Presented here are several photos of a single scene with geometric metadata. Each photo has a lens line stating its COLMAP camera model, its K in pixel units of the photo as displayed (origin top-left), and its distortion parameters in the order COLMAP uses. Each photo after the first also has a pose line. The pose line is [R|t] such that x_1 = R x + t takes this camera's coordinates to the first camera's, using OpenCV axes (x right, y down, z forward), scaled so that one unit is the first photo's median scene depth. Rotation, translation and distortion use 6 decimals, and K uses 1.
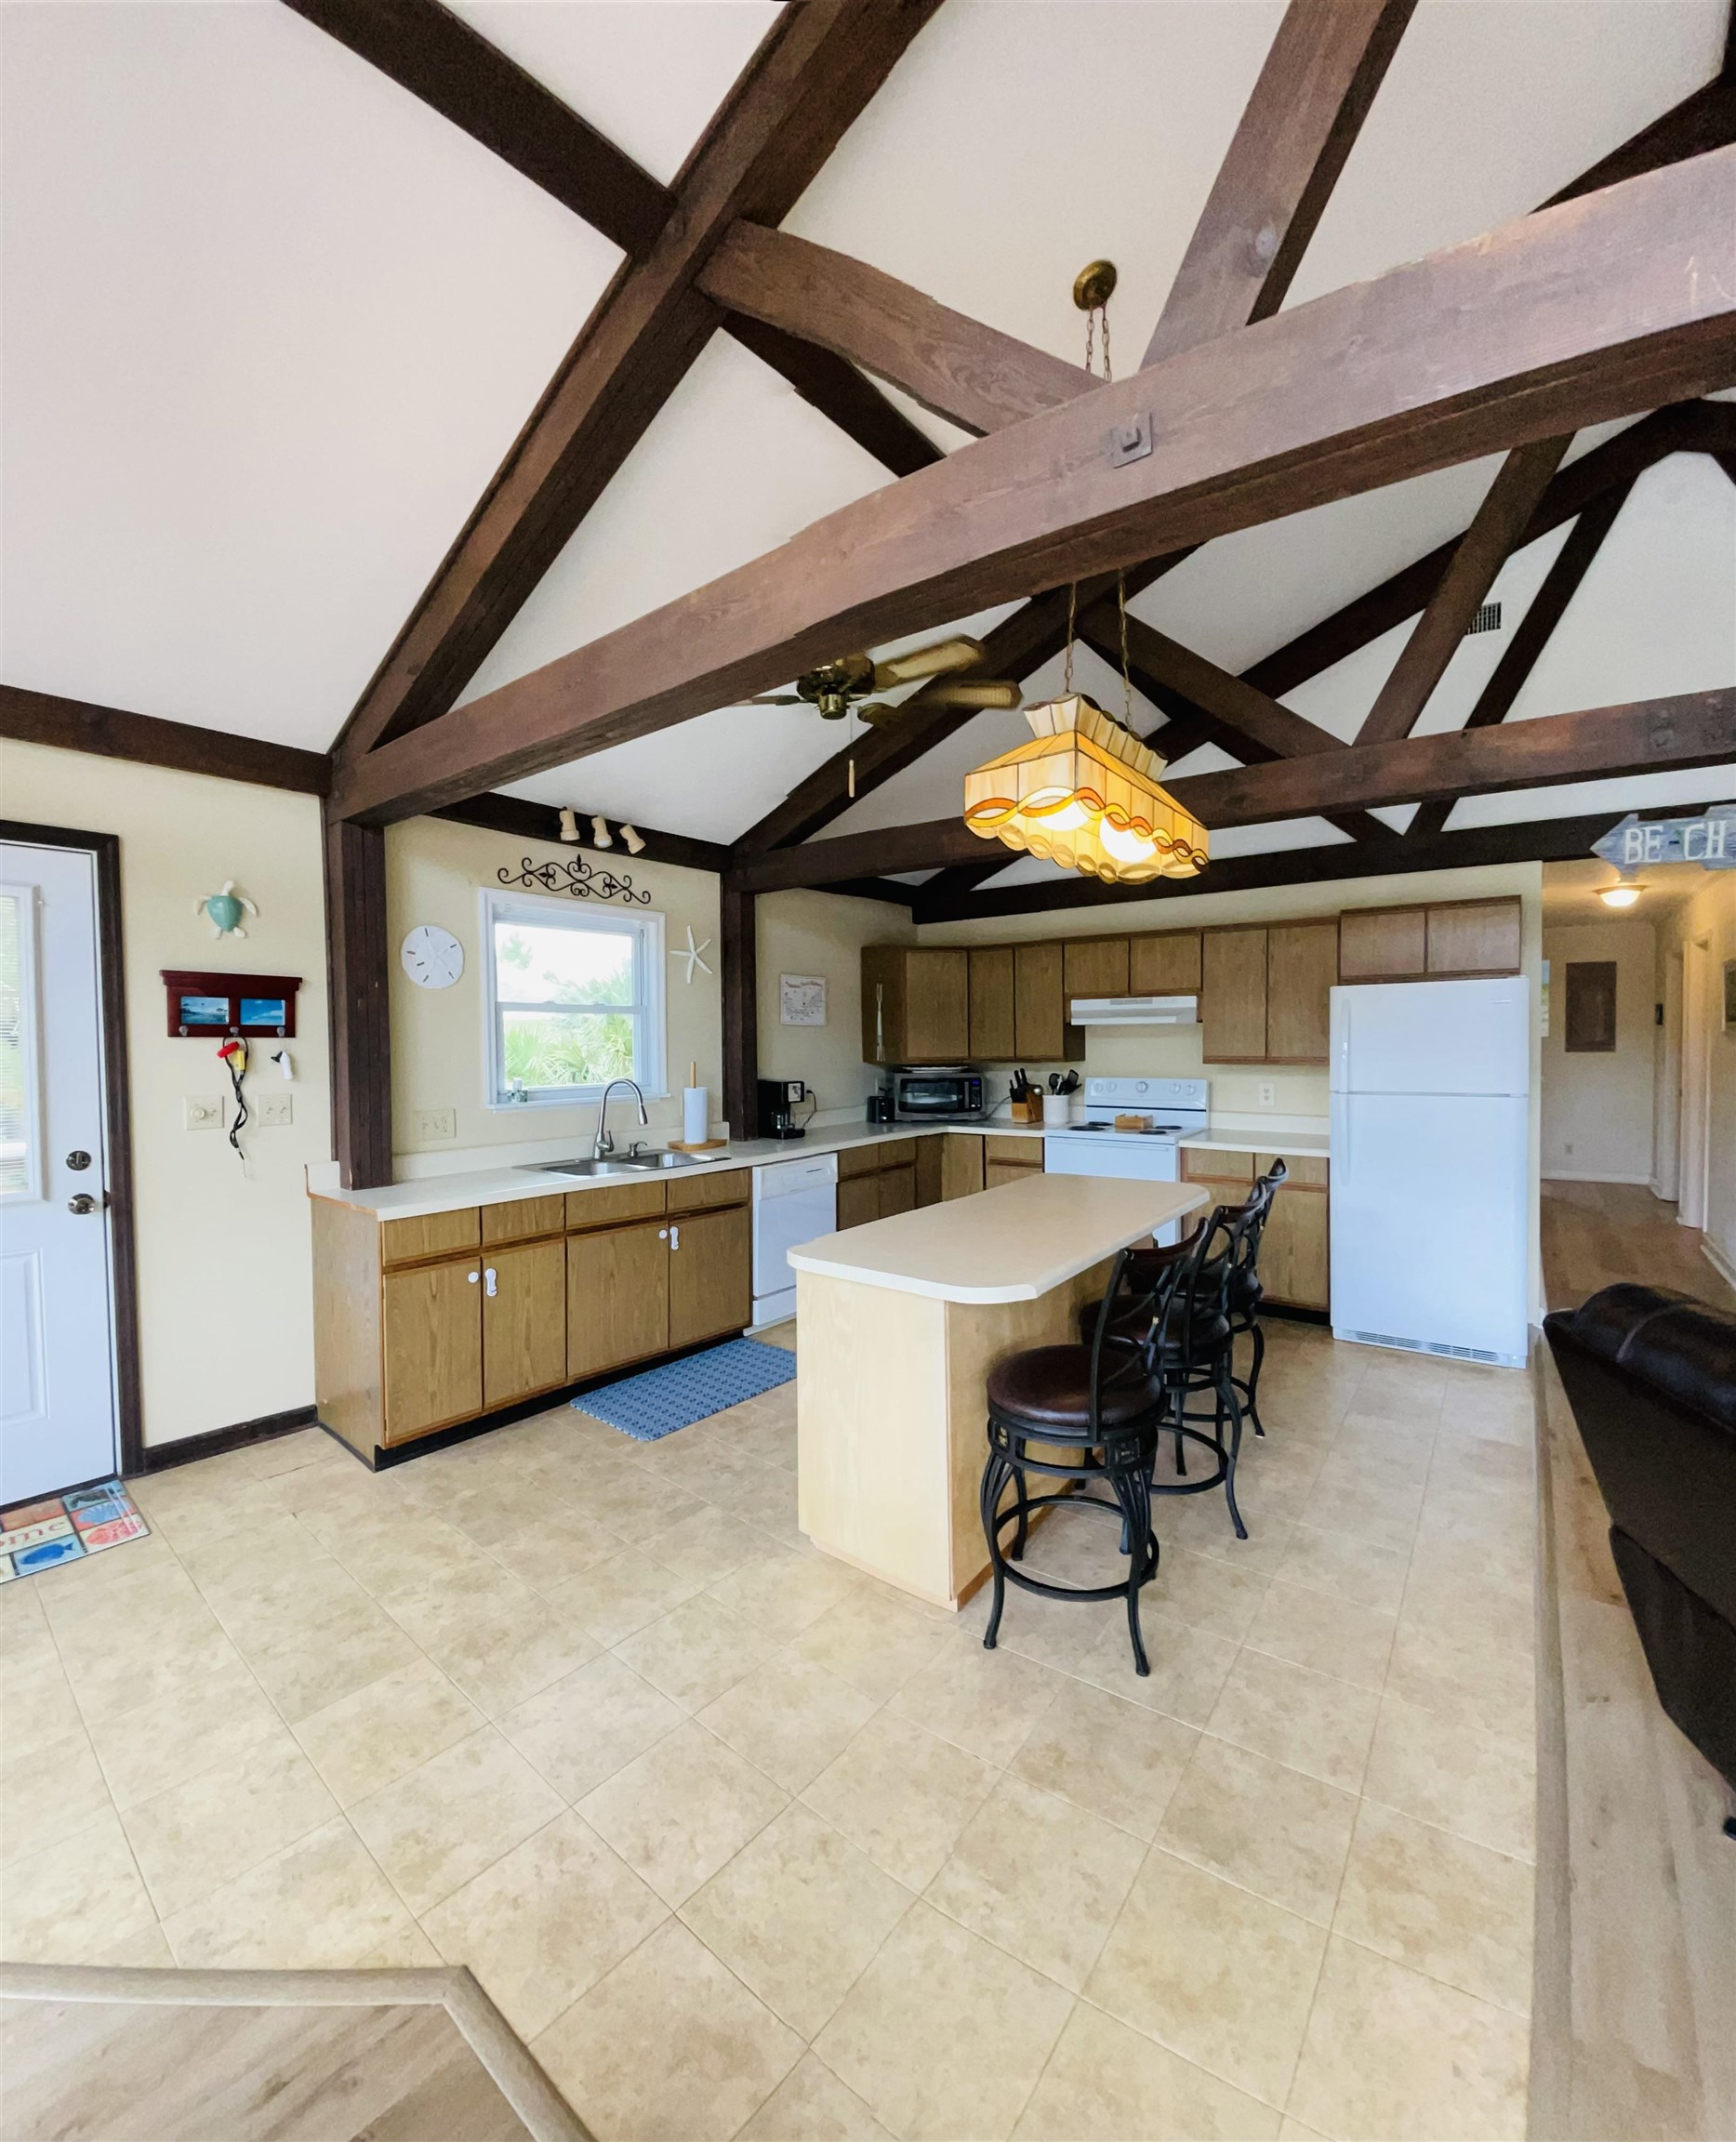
lens RADIAL K [[847.8, 0, 836.2], [0, 847.8, 1066.2], [0, 0, 1]] dist [-0.029342, -0.000087]
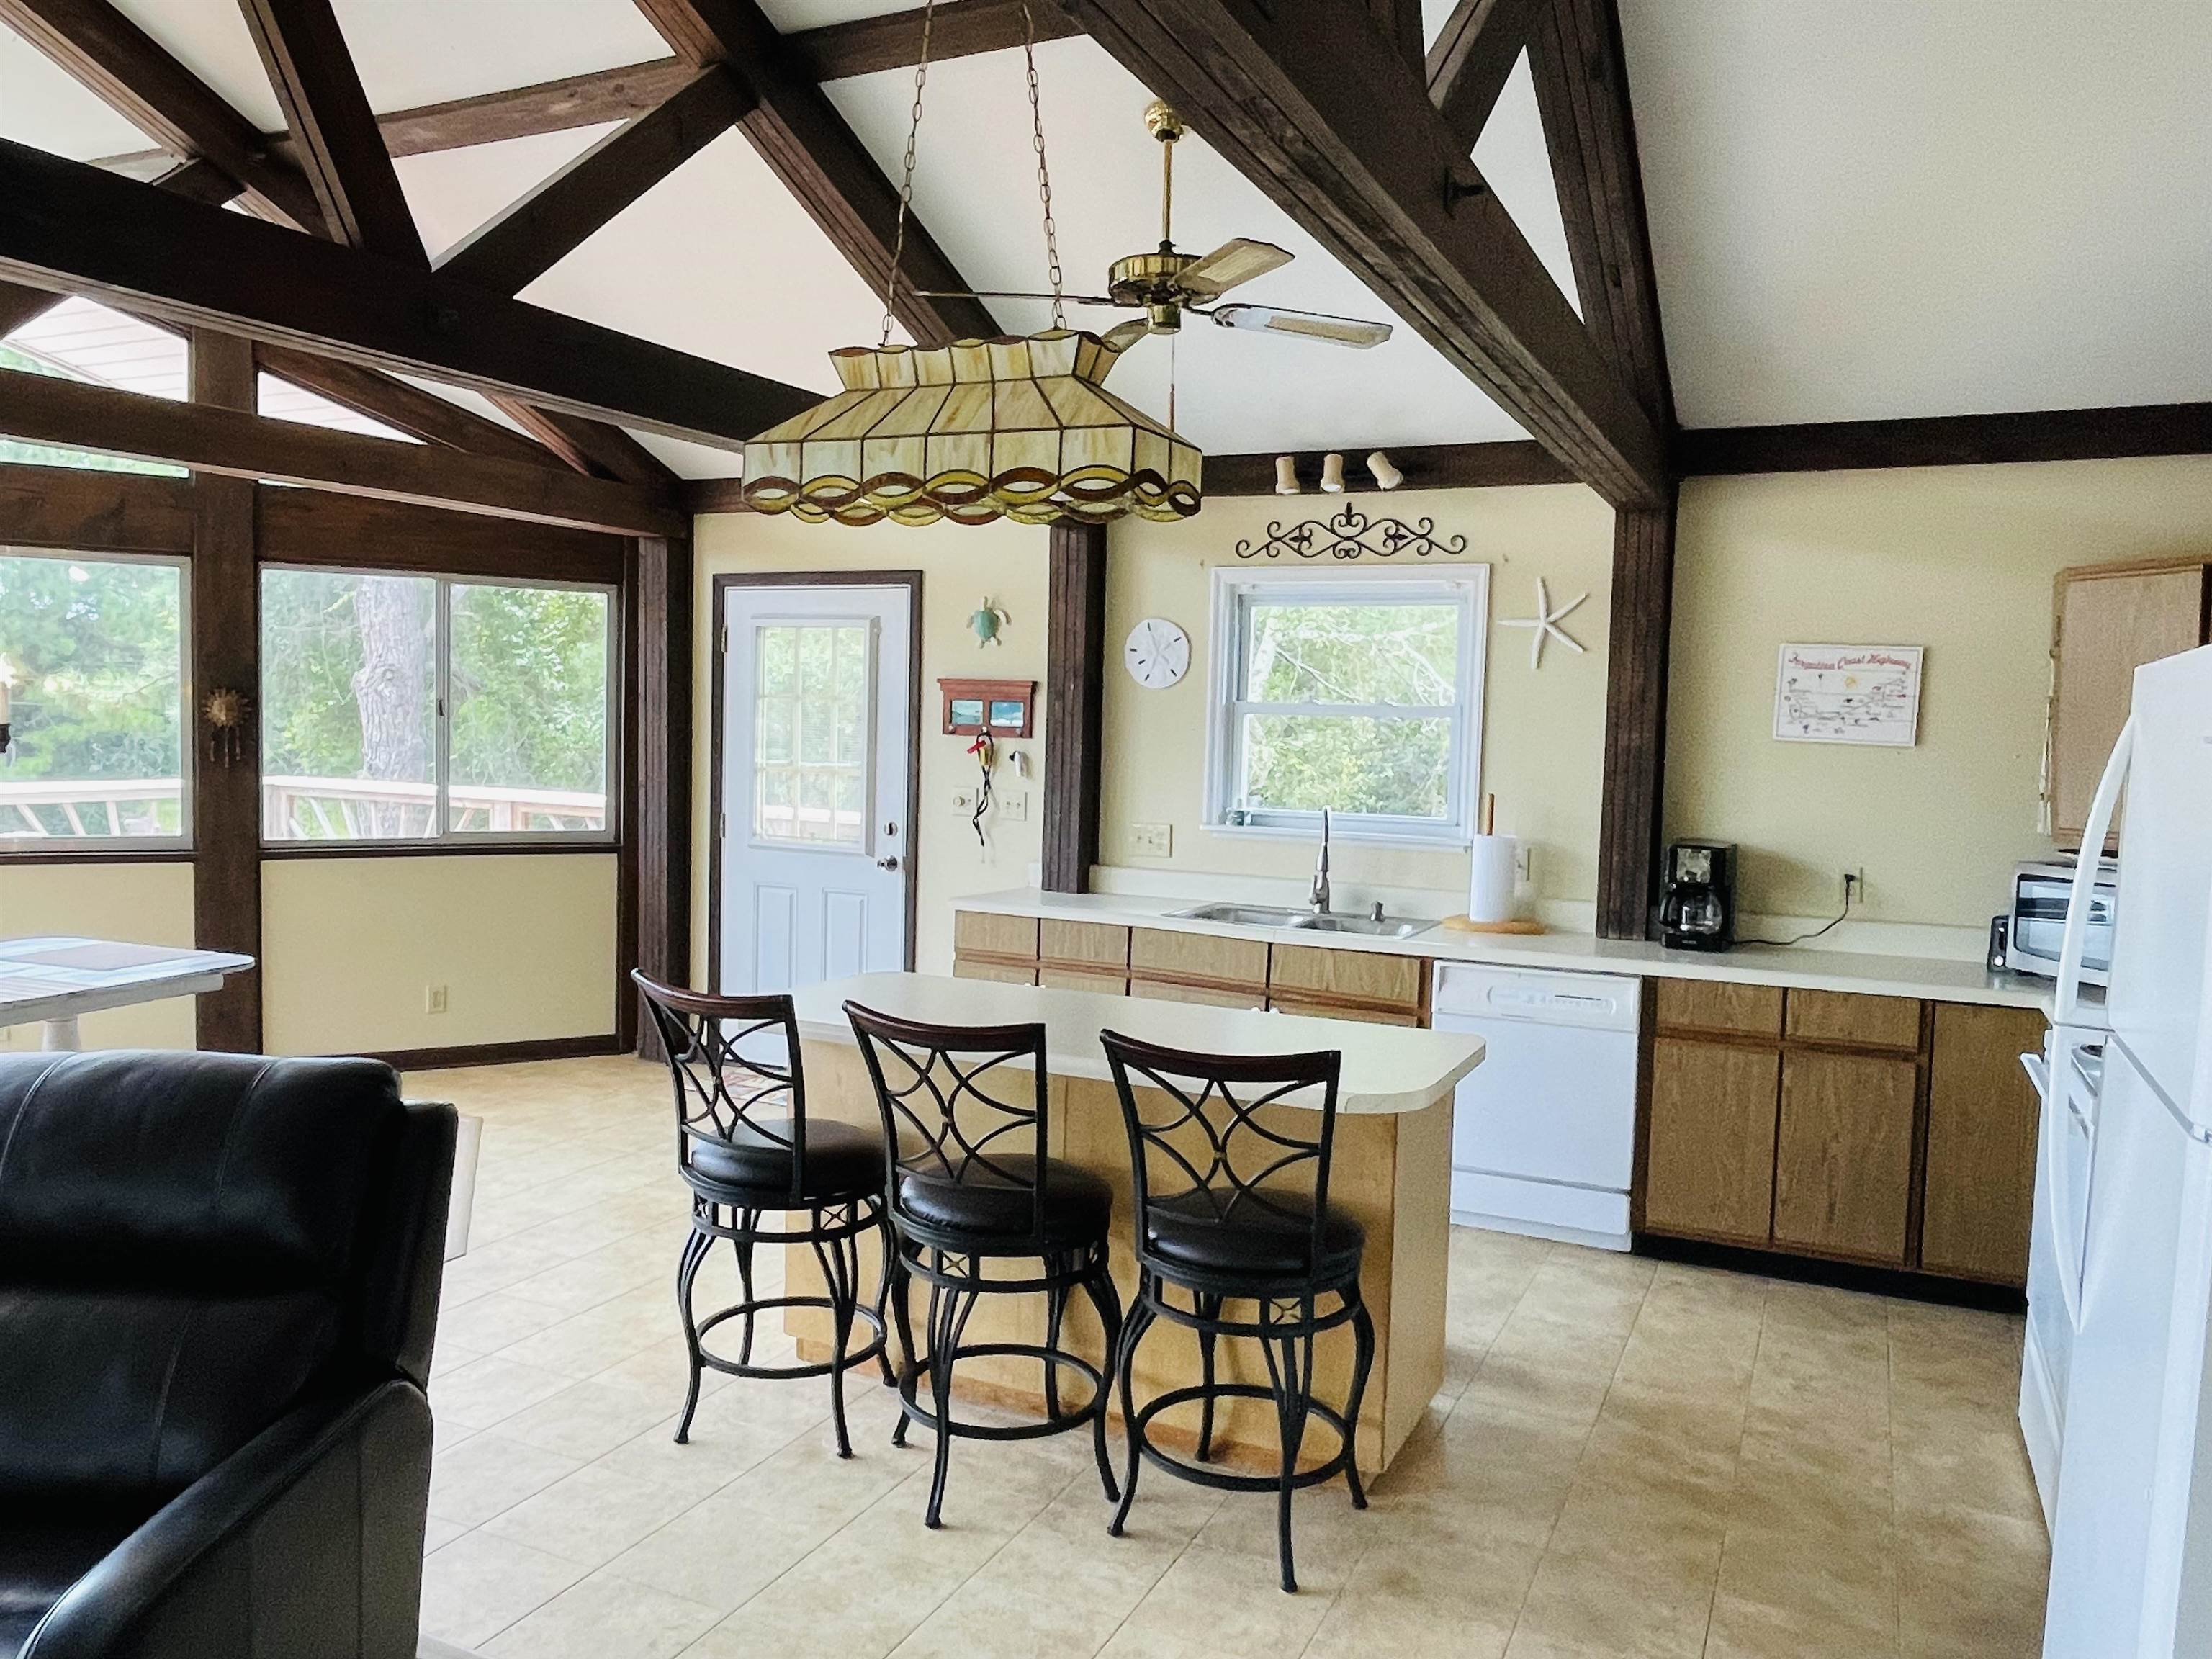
lens RADIAL K [[1592.3, 0, 1106.0], [0, 1592.3, 829.5], [0, 0, 1]] dist [0.001712, -0.007494]
pose [[0.258559, 0.090147, -0.961780, 1.160531], [-0.053638, 0.995440, 0.078882, -0.073044], [0.964505, 0.031193, 0.262215, 0.500746]]
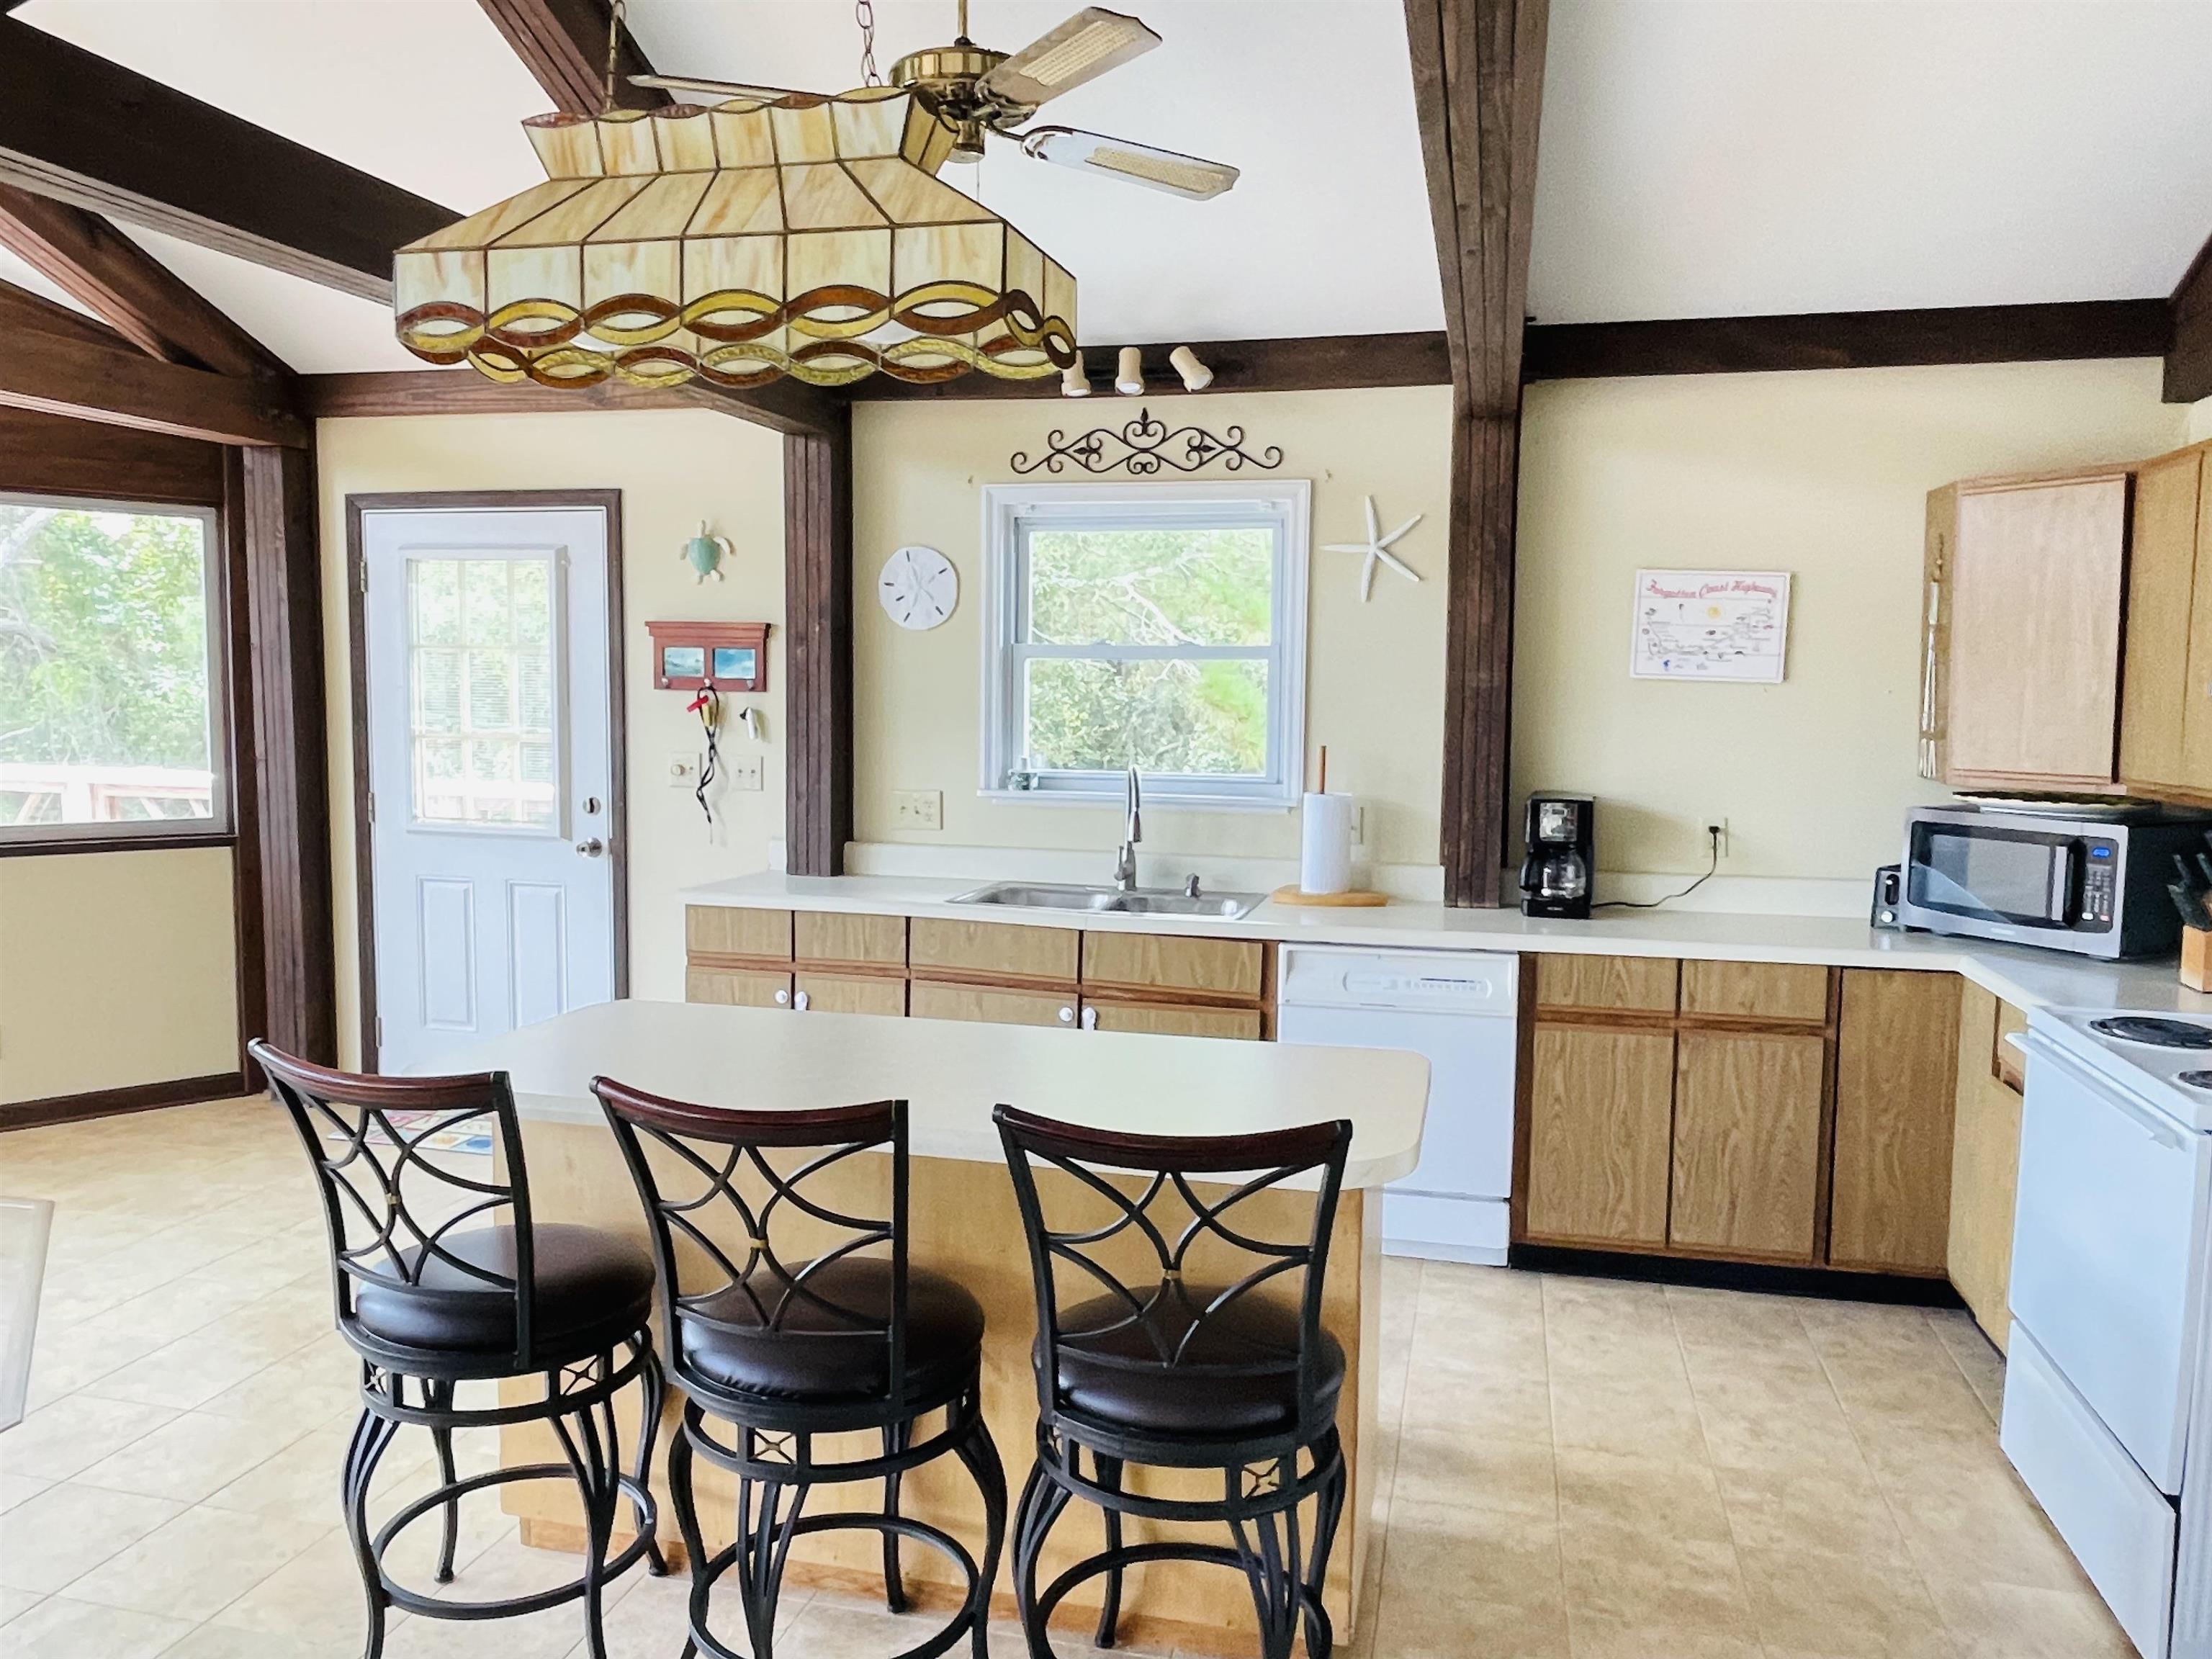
lens RADIAL K [[1592.3, 0, 1106.0], [0, 1592.3, 829.5], [0, 0, 1]] dist [0.001712, -0.007494]
pose [[0.447338, 0.103977, -0.888300, 0.889118], [-0.039716, 0.994549, 0.096413, -0.057902], [0.893483, -0.007850, 0.449029, 0.500649]]
